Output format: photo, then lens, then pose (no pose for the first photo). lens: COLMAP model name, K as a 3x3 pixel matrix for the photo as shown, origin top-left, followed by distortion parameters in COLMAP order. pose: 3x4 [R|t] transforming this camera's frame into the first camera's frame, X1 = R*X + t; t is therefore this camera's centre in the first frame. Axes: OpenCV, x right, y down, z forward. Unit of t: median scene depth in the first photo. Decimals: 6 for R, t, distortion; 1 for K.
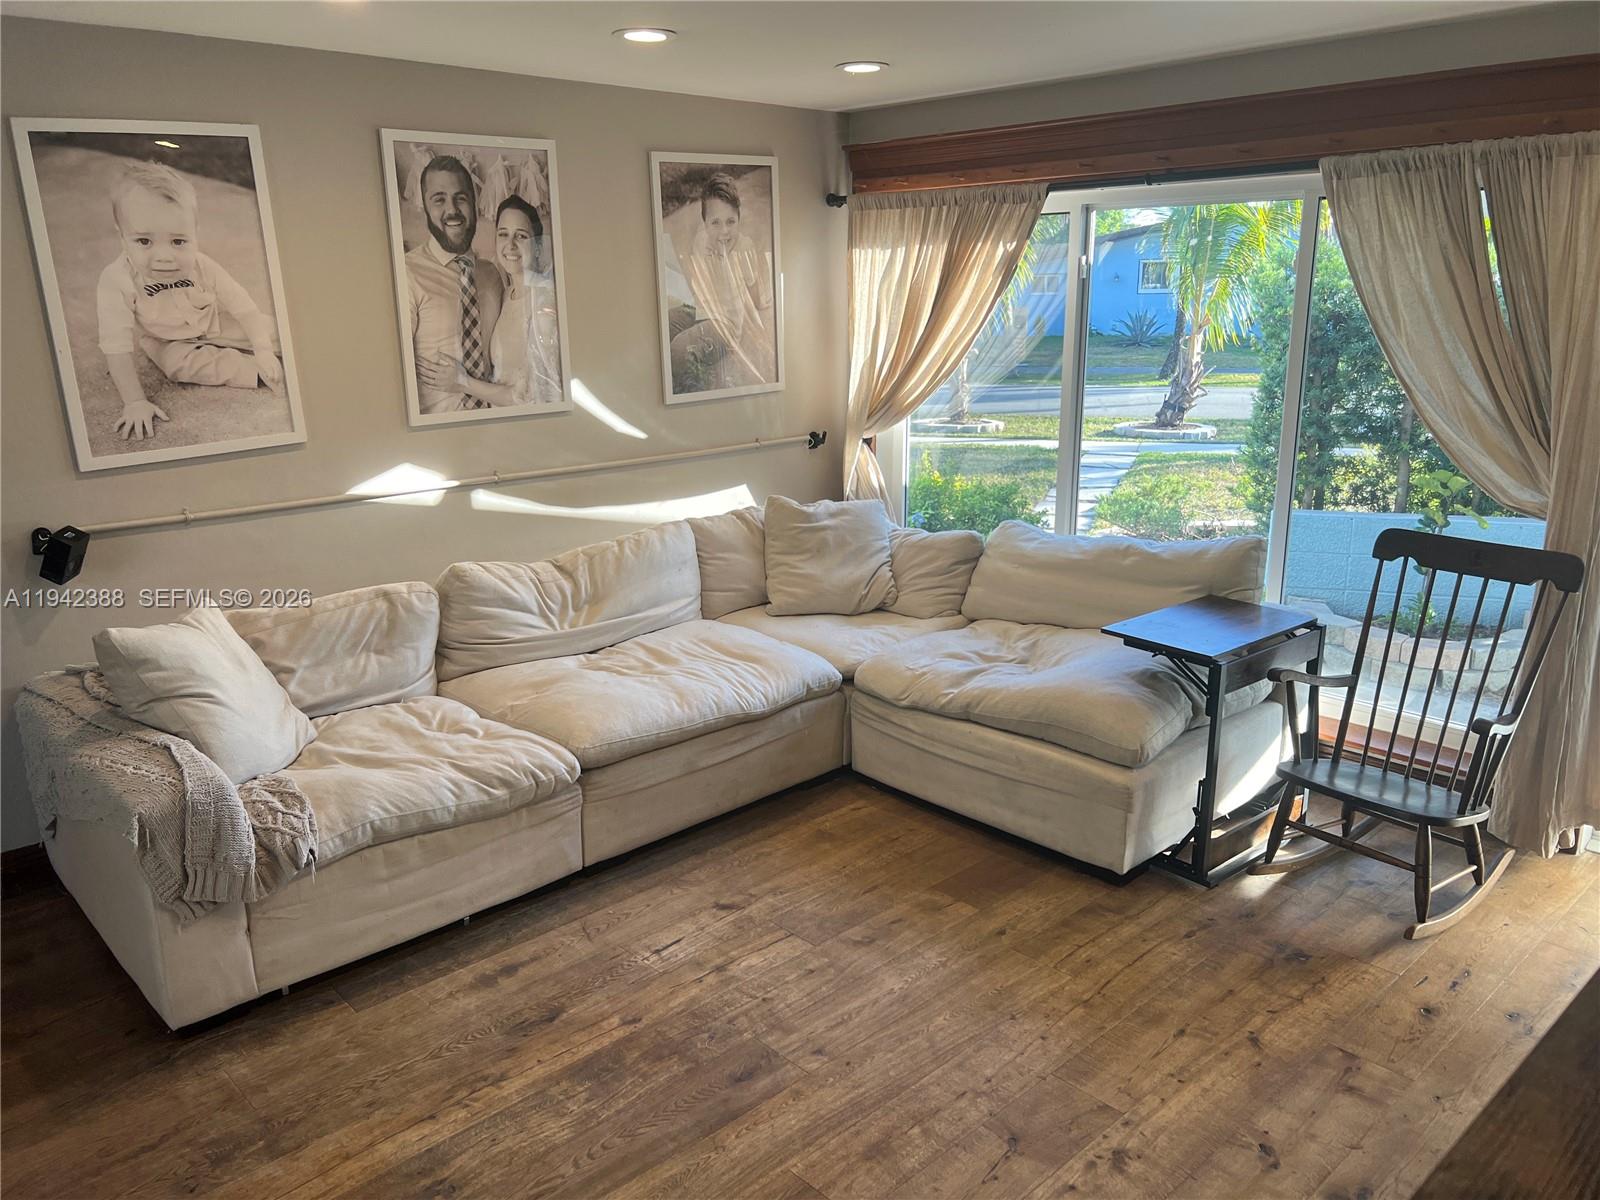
lens RADIAL K [[1212.8, 0, 795.6], [0, 1212.8, 596.5], [0, 0, 1]] dist [0.048713, -0.060347]
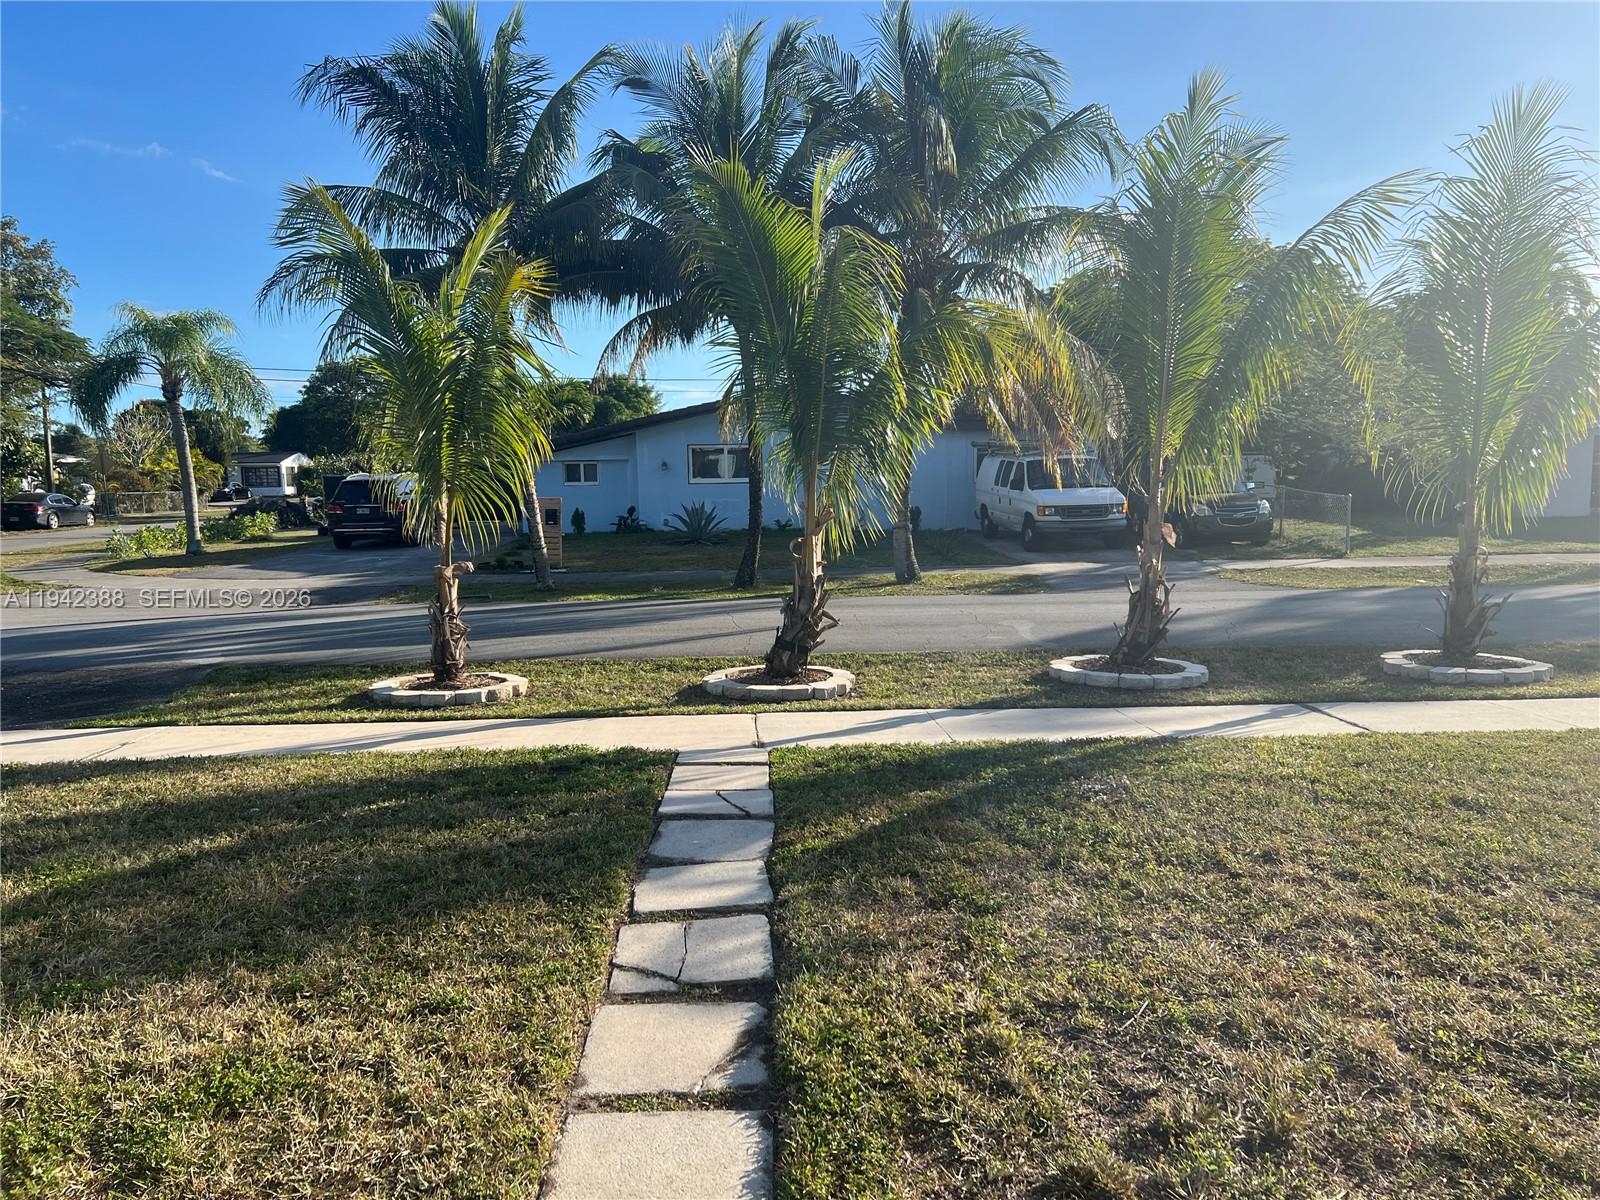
lens RADIAL K [[1212.8, 0, 796.3], [0, 1212.8, 602.3], [0, 0, 1]] dist [0.048713, -0.060347]
pose [[0.933171, -0.038027, 0.357415, 0.084562], [0.091169, 0.986910, -0.133030, -0.092041], [-0.347678, 0.156725, 0.924423, 0.401142]]
